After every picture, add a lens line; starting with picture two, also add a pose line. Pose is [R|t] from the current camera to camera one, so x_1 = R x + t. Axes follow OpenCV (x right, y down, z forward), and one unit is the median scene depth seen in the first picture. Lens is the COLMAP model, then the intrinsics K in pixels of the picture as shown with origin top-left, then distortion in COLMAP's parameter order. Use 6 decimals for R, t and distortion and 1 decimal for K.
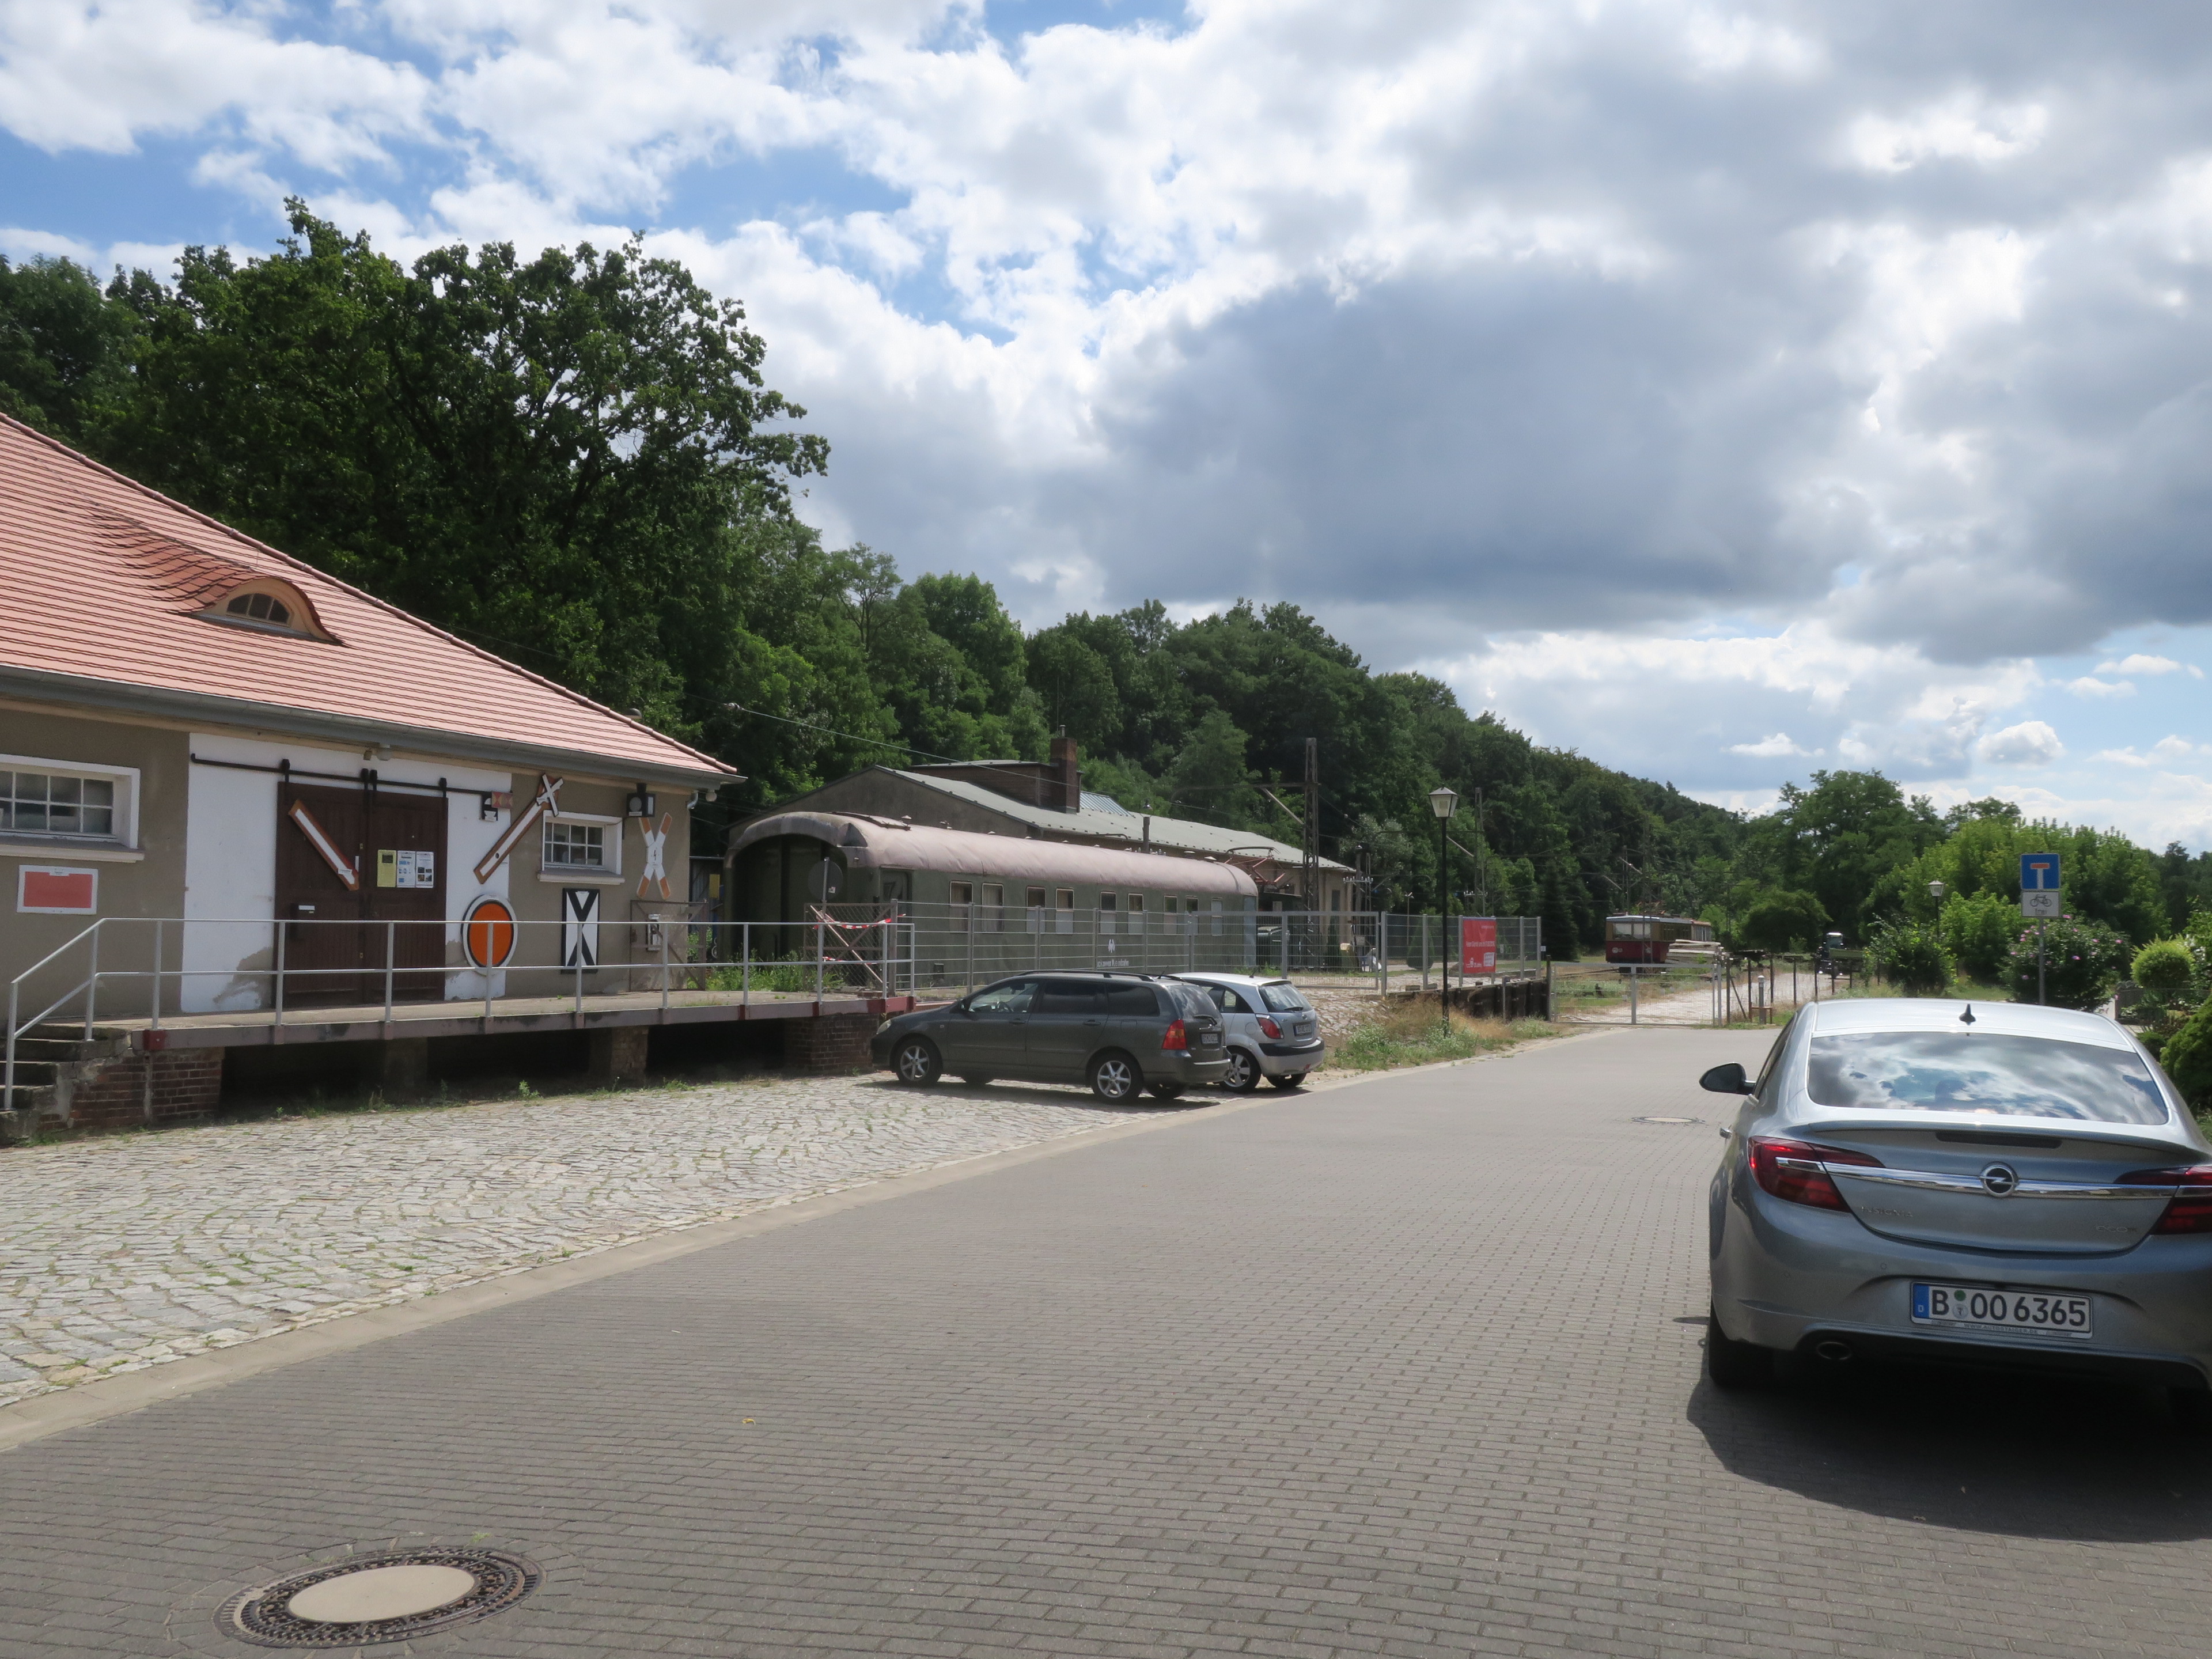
lens RADIAL K [[2037.0, 0, 1127.9], [0, 2037.0, 842.1], [0, 0, 1]] dist [0.008396, 0.023265]
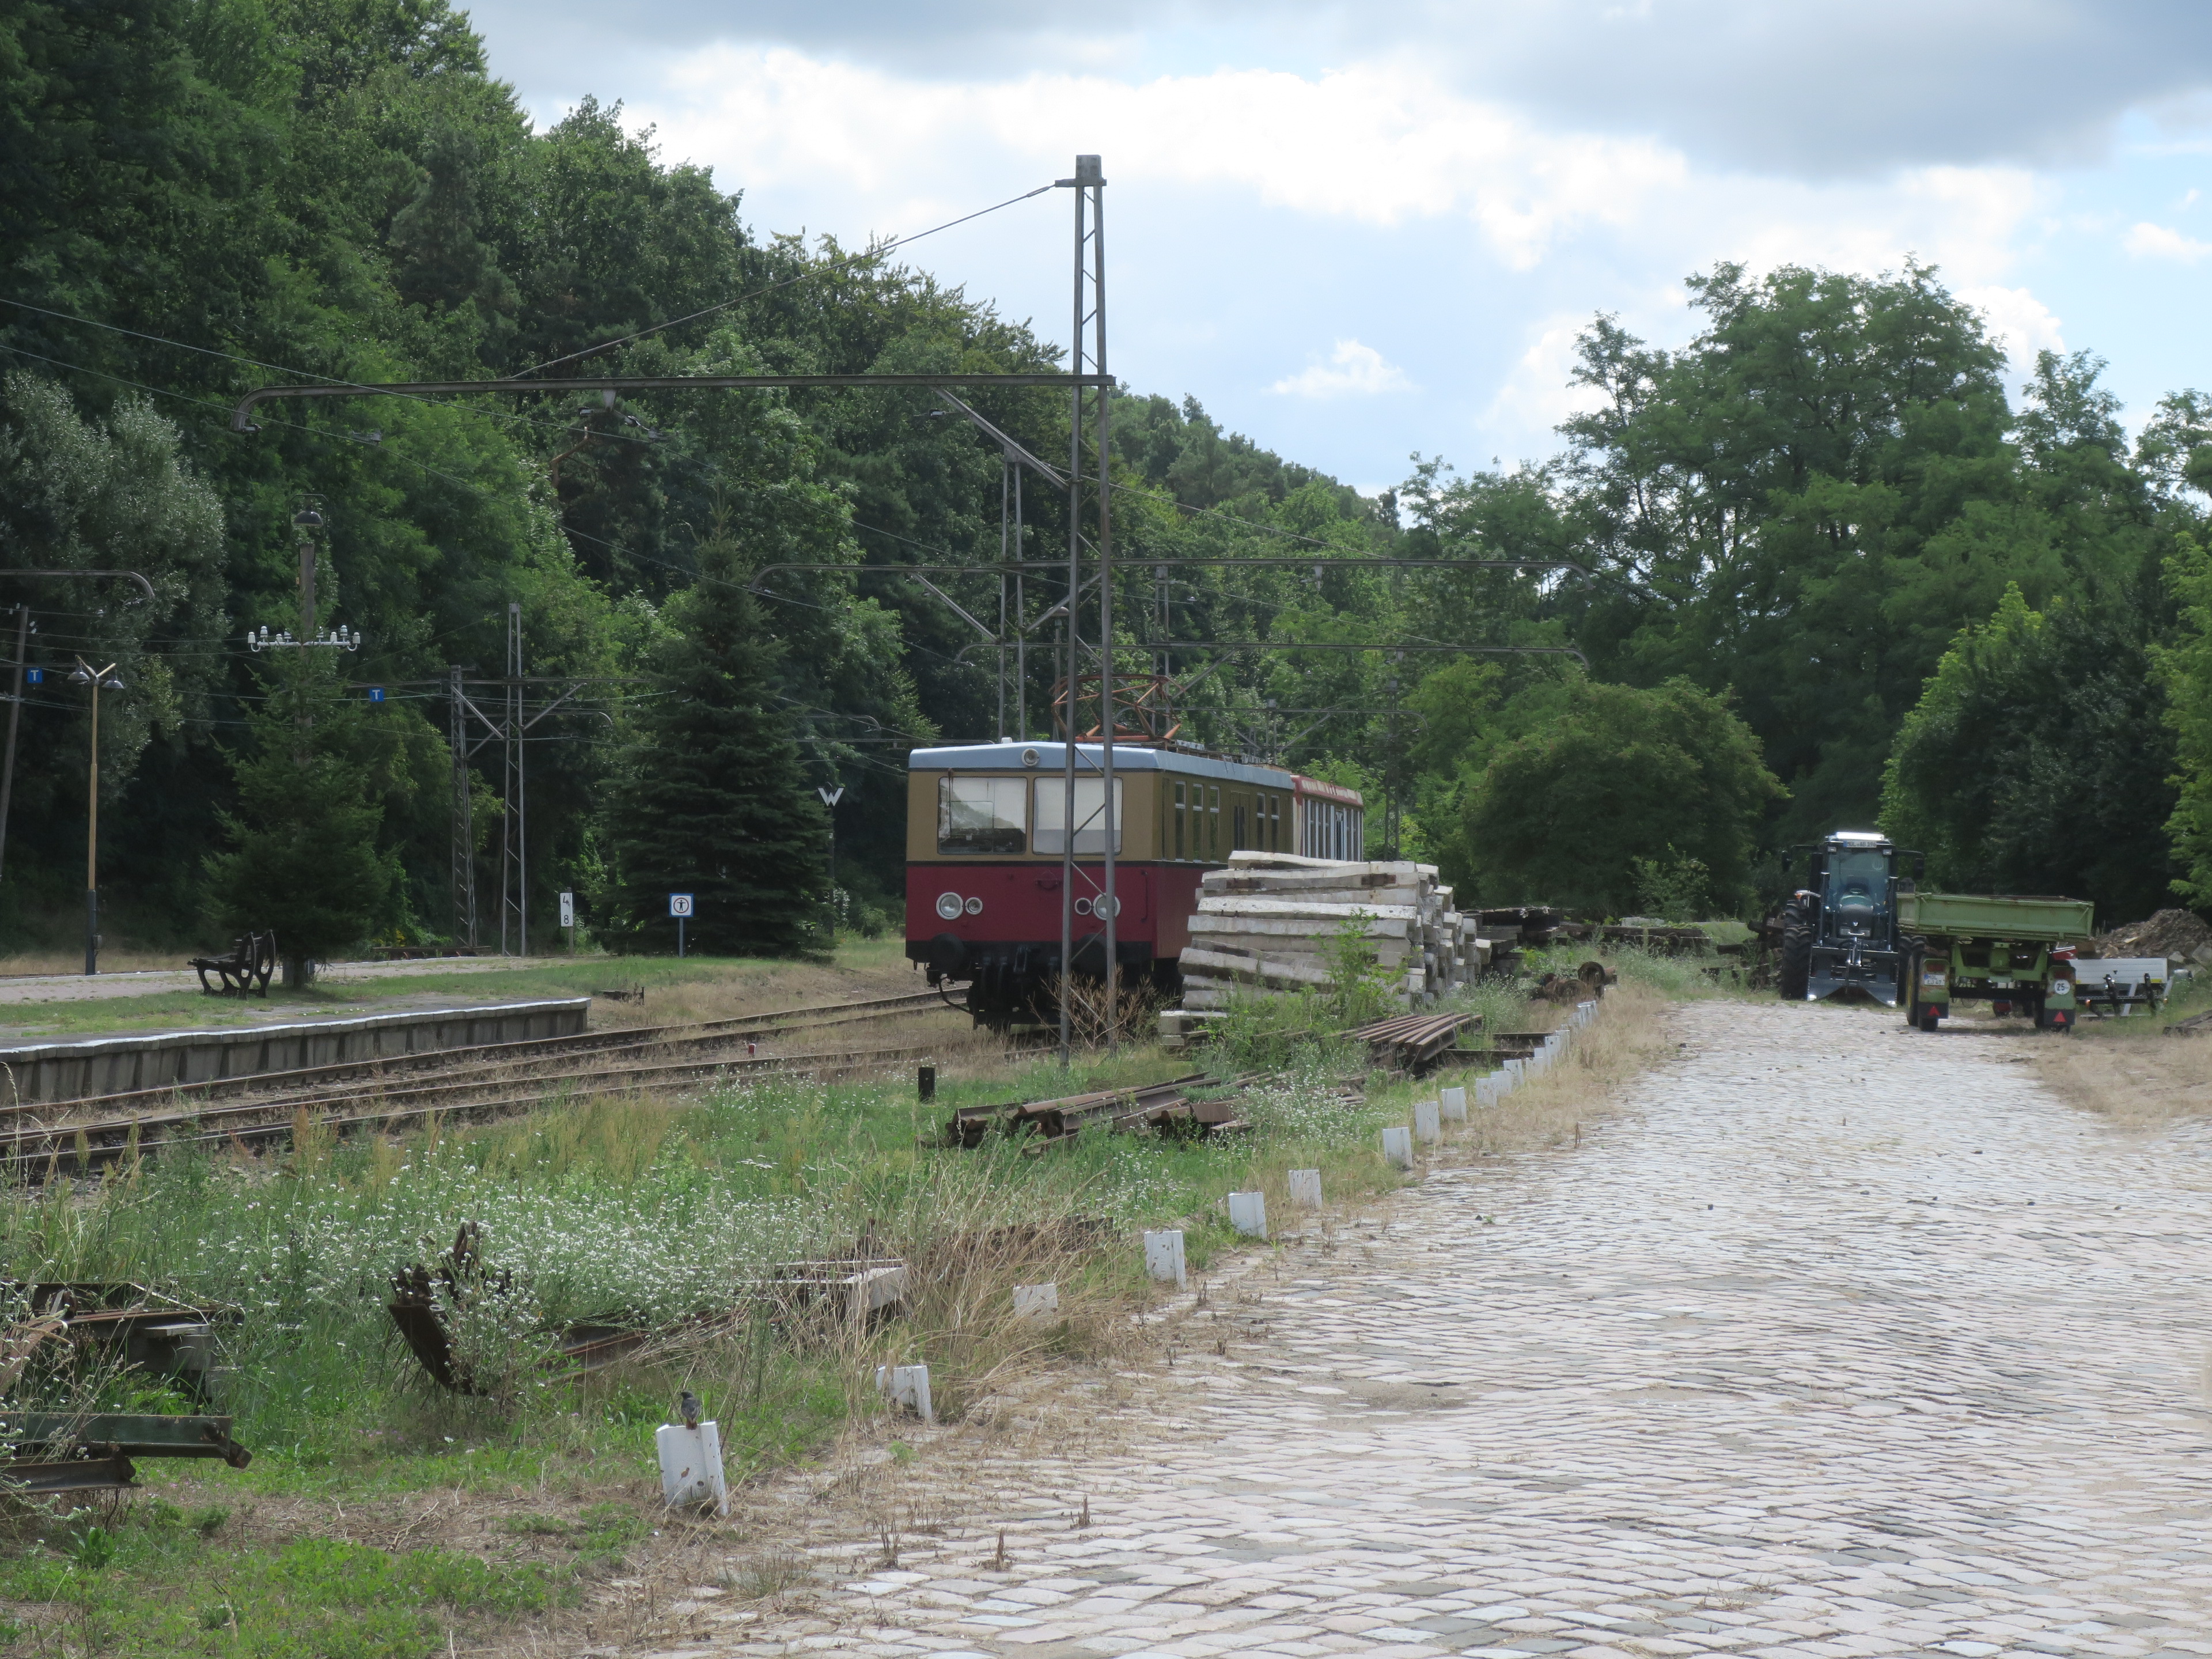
lens RADIAL K [[5489.4, 0, 1106.0], [0, 5489.4, 829.5], [0, 0, 1]] dist [0.003344, -1.905309]
pose [[0.970189, -0.000014, 0.242349, 0.035187], [-0.008514, 0.999381, 0.034143, 0.007720], [-0.242199, -0.035189, 0.969588, 0.133792]]
